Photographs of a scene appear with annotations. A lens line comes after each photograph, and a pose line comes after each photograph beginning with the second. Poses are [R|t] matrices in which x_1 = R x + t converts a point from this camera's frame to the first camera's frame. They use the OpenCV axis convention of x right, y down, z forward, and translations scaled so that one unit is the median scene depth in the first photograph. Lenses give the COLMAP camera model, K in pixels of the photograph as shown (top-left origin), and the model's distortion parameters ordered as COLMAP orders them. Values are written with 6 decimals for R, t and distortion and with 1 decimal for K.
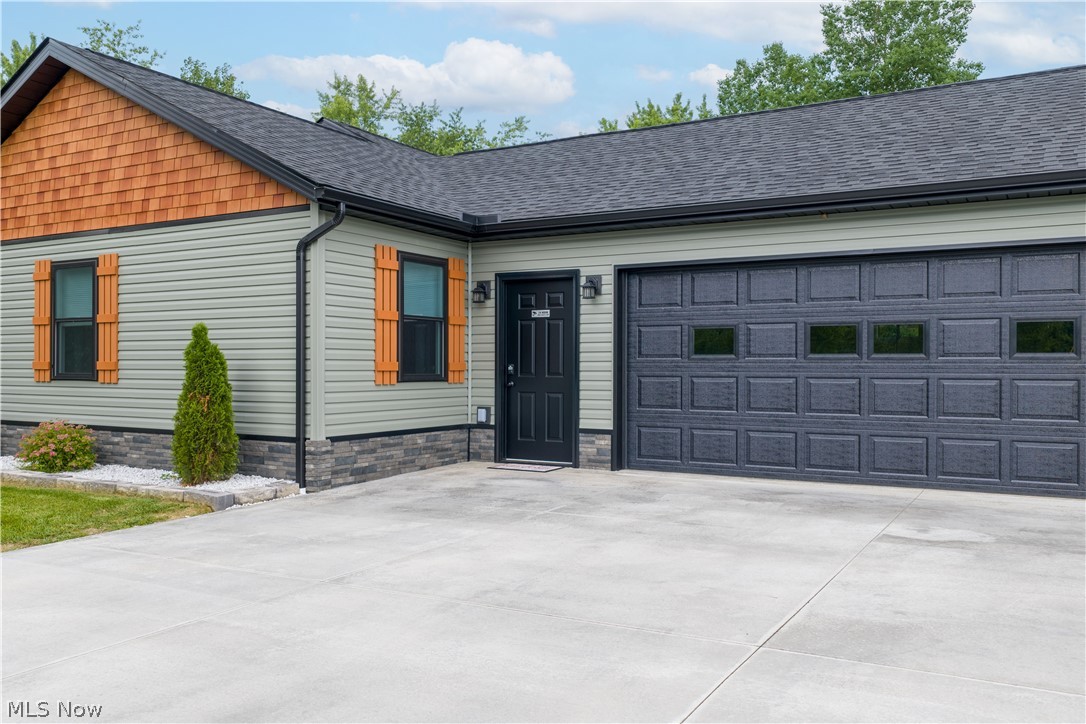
lens RADIAL K [[902.5, 0, 544.2], [0, 902.5, 365.0], [0, 0, 1]] dist [0.025877, -0.048576]
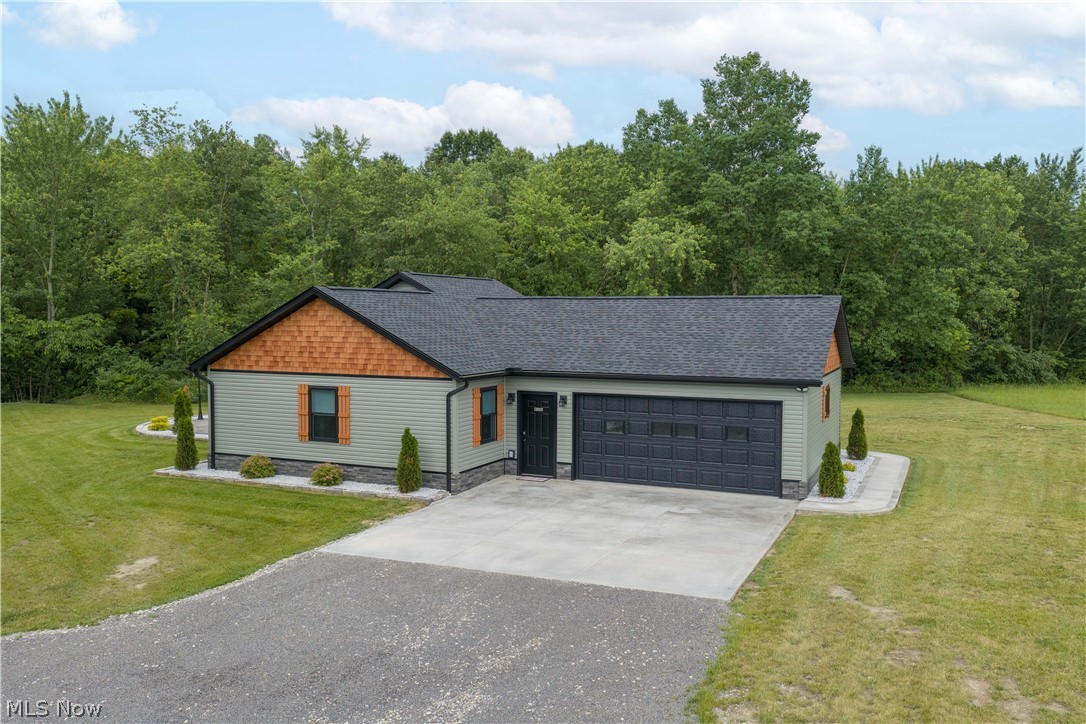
lens RADIAL K [[902.5, 0, 544.2], [0, 902.5, 365.0], [0, 0, 1]] dist [0.025877, -0.048576]
pose [[0.994796, -0.005109, 0.101763, -0.225577], [-0.000965, 0.998225, 0.059552, -0.312234], [-0.101887, -0.059341, 0.993025, -1.258504]]
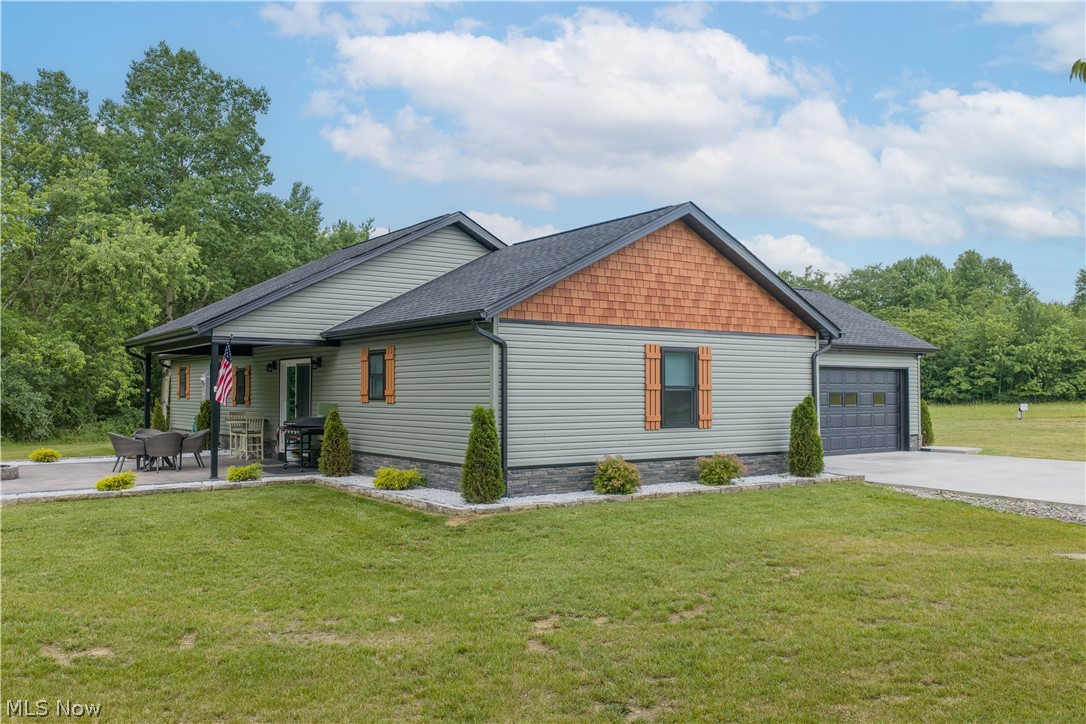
lens RADIAL K [[902.5, 0, 544.2], [0, 902.5, 365.0], [0, 0, 1]] dist [0.025877, -0.048576]
pose [[0.414210, 0.024354, 0.909855, -2.082186], [-0.000683, 0.999650, -0.026447, -0.049613], [-0.910181, 0.010333, 0.414082, 0.616918]]
